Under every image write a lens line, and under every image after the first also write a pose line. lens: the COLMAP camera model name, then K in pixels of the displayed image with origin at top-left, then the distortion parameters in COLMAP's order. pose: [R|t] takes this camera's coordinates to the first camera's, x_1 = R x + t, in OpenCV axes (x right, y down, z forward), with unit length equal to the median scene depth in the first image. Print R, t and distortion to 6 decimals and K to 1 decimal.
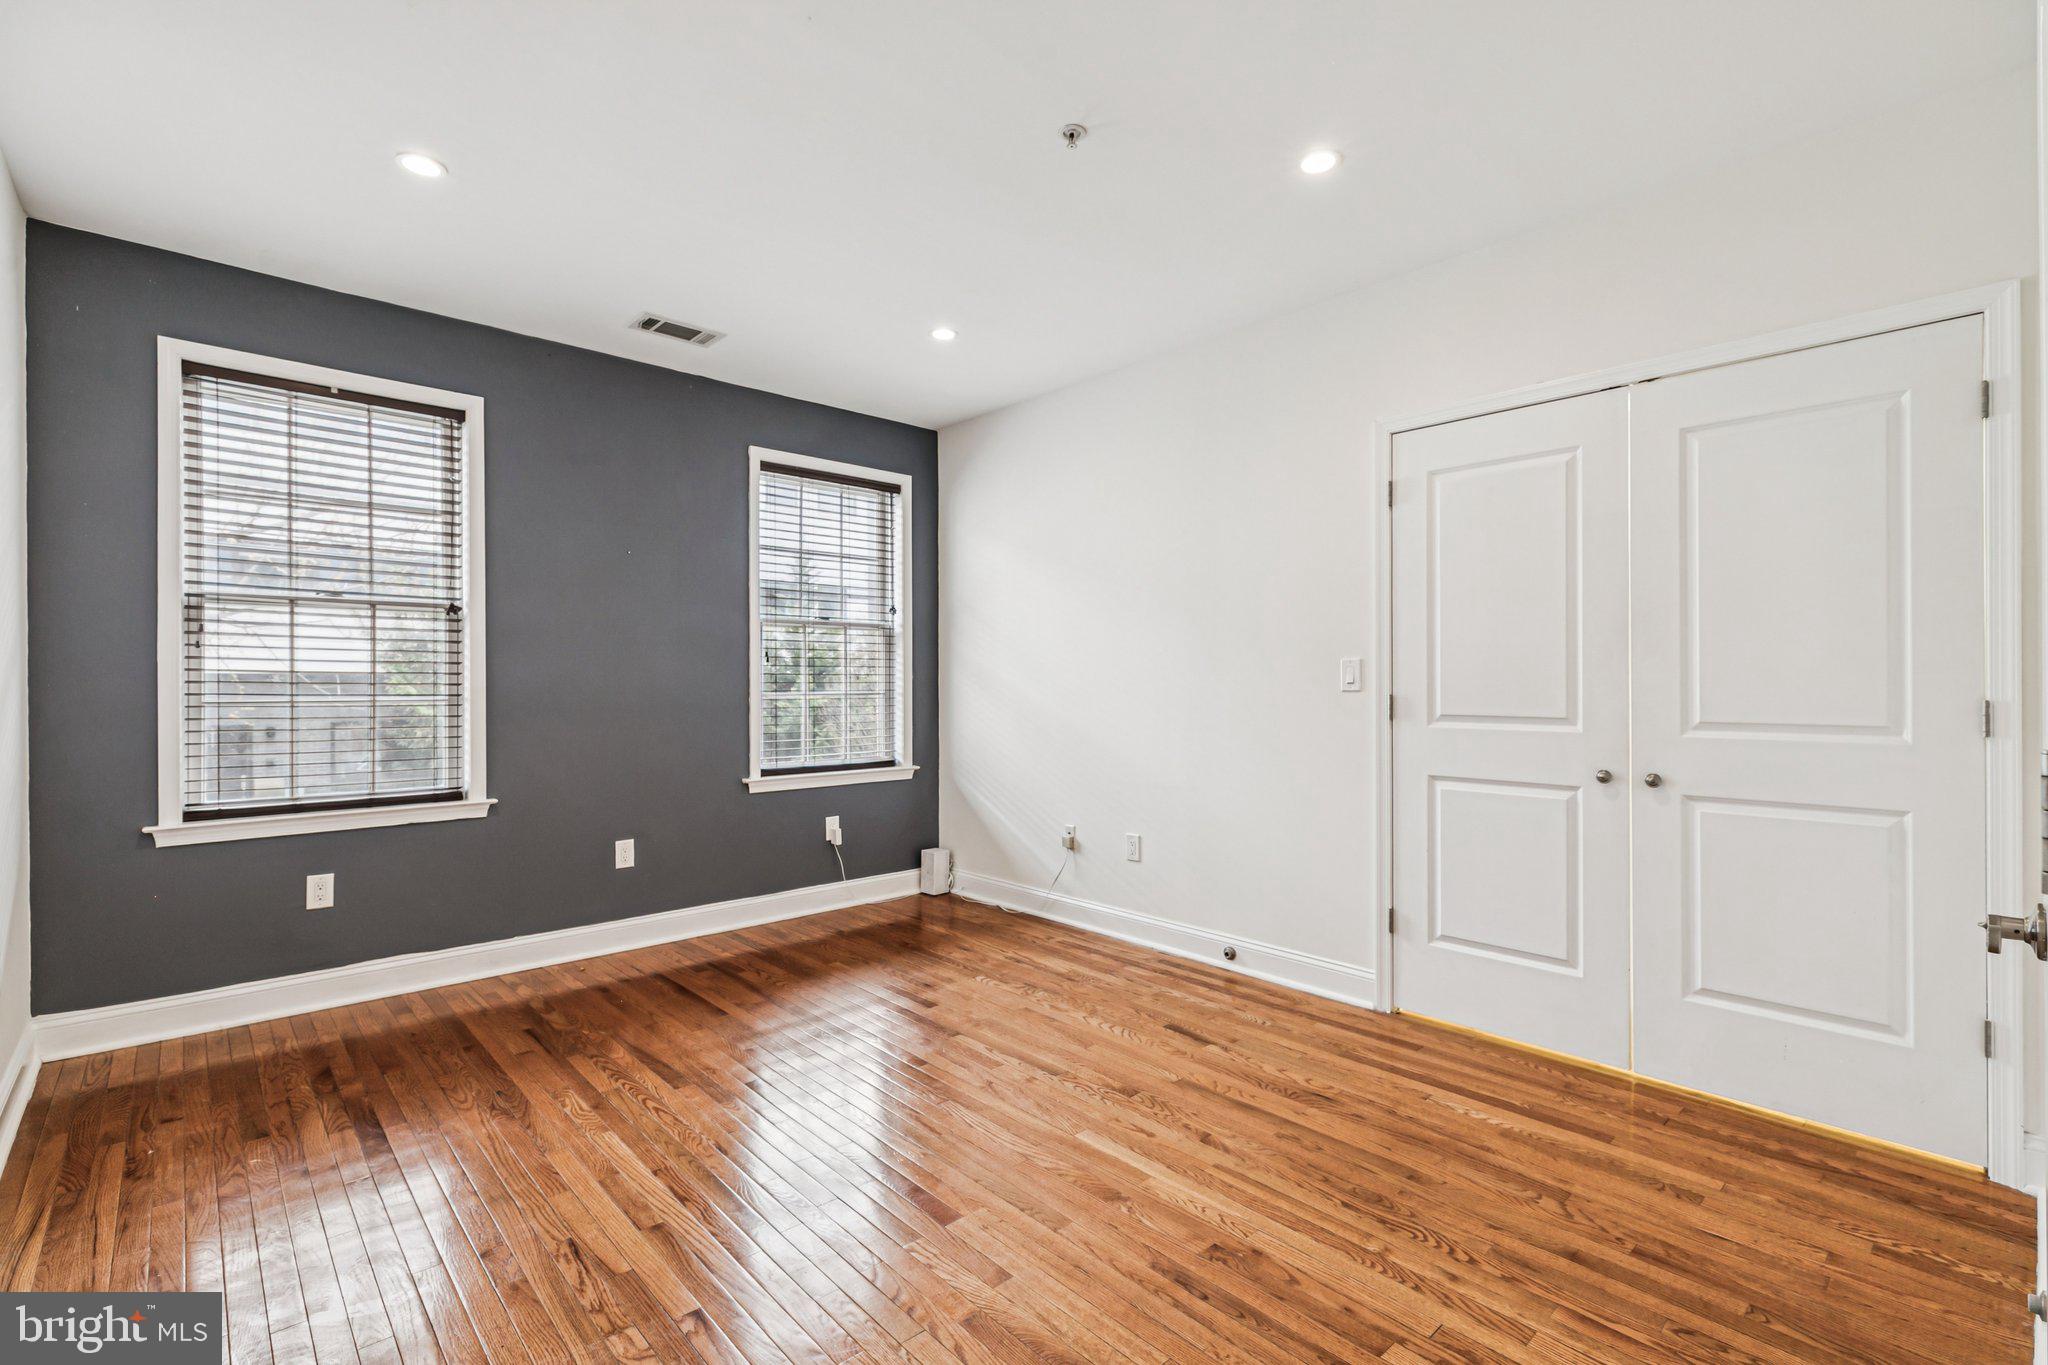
lens RADIAL K [[926.1, 0, 1017.5], [0, 926.1, 679.7], [0, 0, 1]] dist [-0.000196, -0.000532]
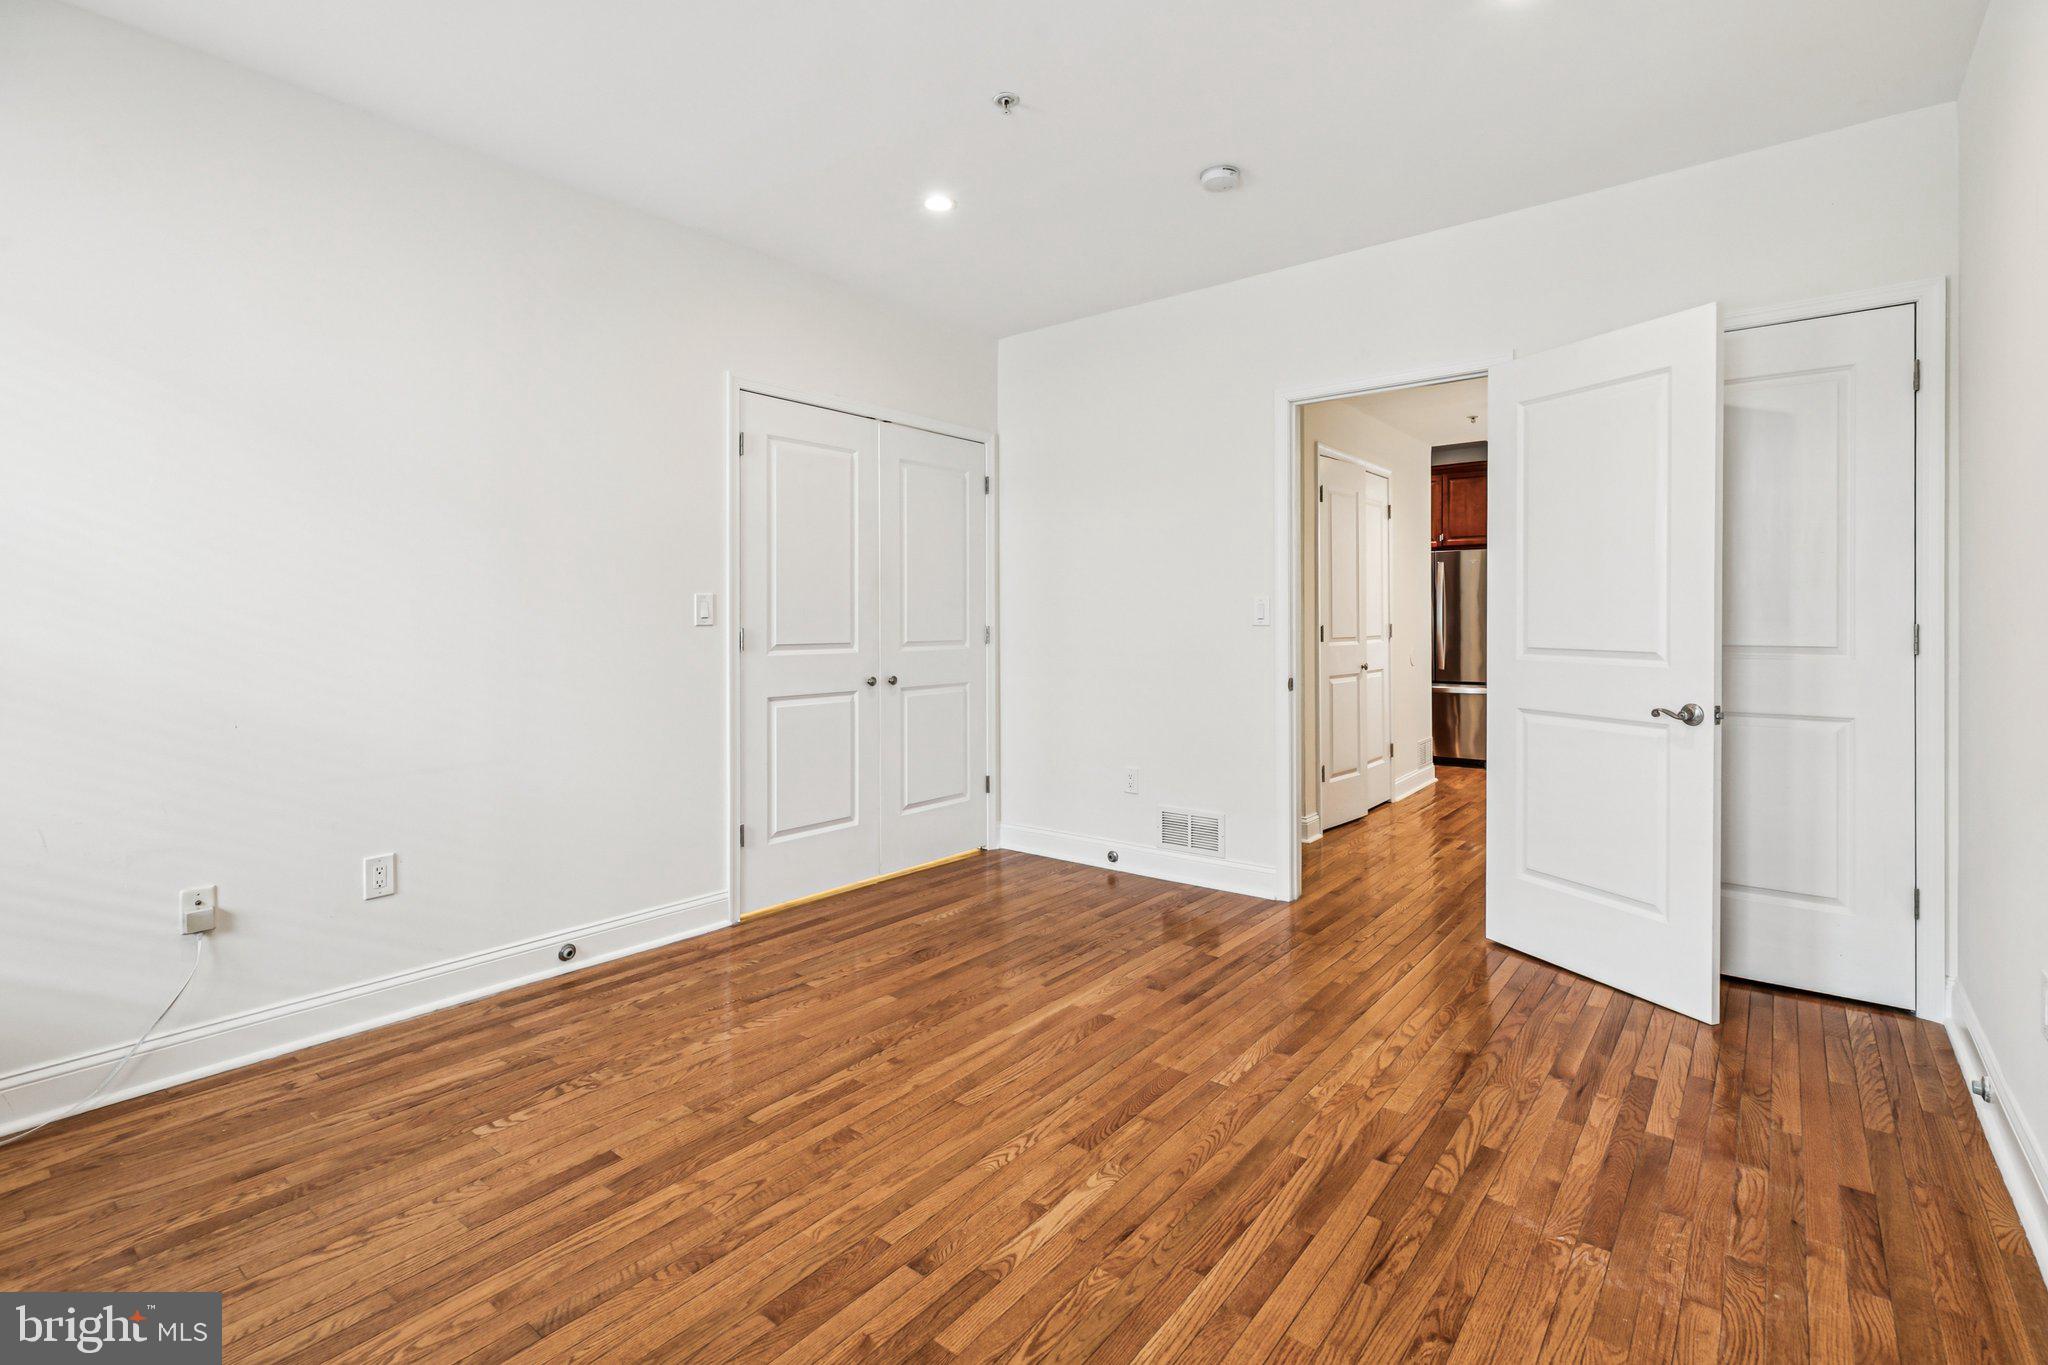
lens RADIAL K [[952.0, 0, 1025.9], [0, 952.0, 601.8], [0, 0, 1]] dist [0.004254, -0.000545]
pose [[-0.165150, 0.020184, 0.986062, -0.760245], [0.000014, 0.999791, -0.020463, 0.007832], [-0.986268, -0.003366, -0.165116, 0.852110]]
